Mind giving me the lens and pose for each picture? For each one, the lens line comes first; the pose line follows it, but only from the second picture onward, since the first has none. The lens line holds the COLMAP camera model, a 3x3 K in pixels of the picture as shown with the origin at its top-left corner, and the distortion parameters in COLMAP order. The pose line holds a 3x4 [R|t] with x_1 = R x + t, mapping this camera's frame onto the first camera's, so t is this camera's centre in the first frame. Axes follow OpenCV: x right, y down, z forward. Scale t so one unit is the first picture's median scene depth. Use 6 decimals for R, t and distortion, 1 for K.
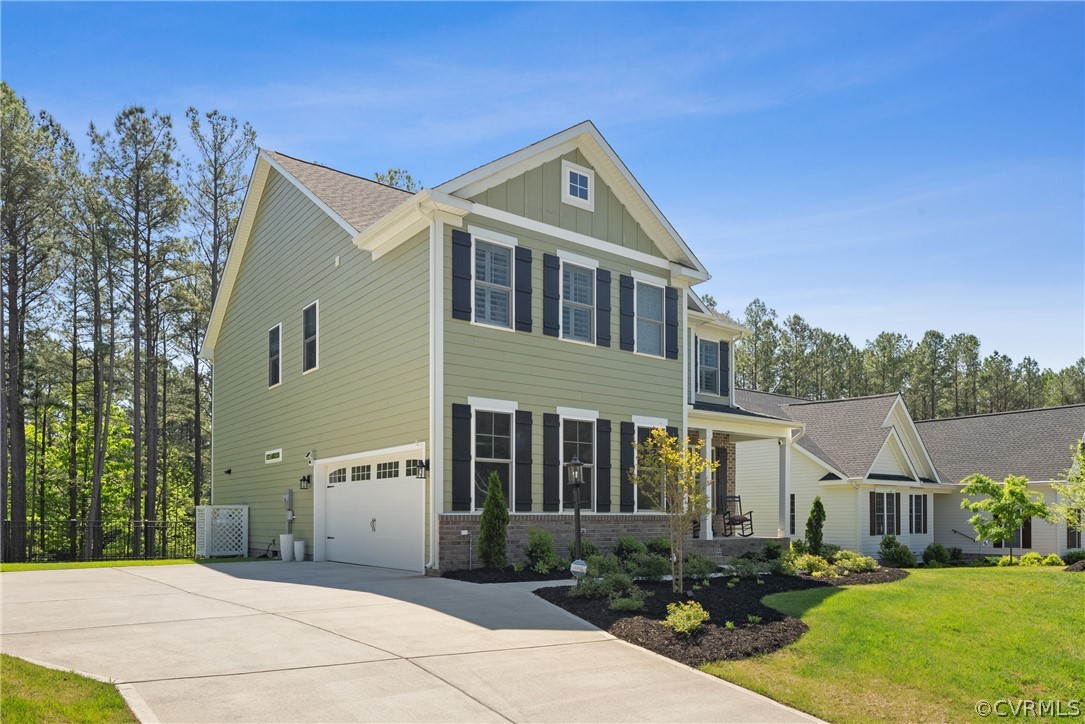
lens RADIAL K [[737.9, 0, 542.5], [0, 737.9, 362.0], [0, 0, 1]] dist [0.004742, 0.000123]
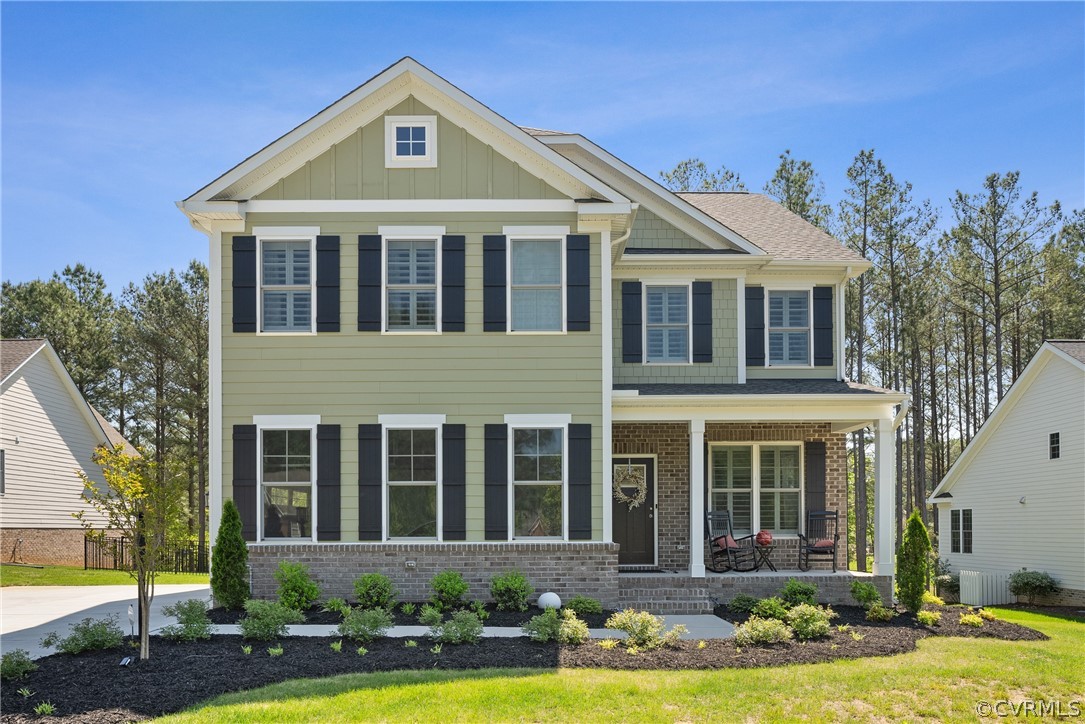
lens RADIAL K [[699.6, 0, 542.9], [0, 699.6, 433.4], [0, 0, 1]] dist [-0.005251, -0.000639]
pose [[0.796831, -0.099124, -0.596016, 0.595597], [0.128689, 0.991659, 0.007124, 0.093269], [0.590339, -0.082378, 0.802941, 0.448917]]
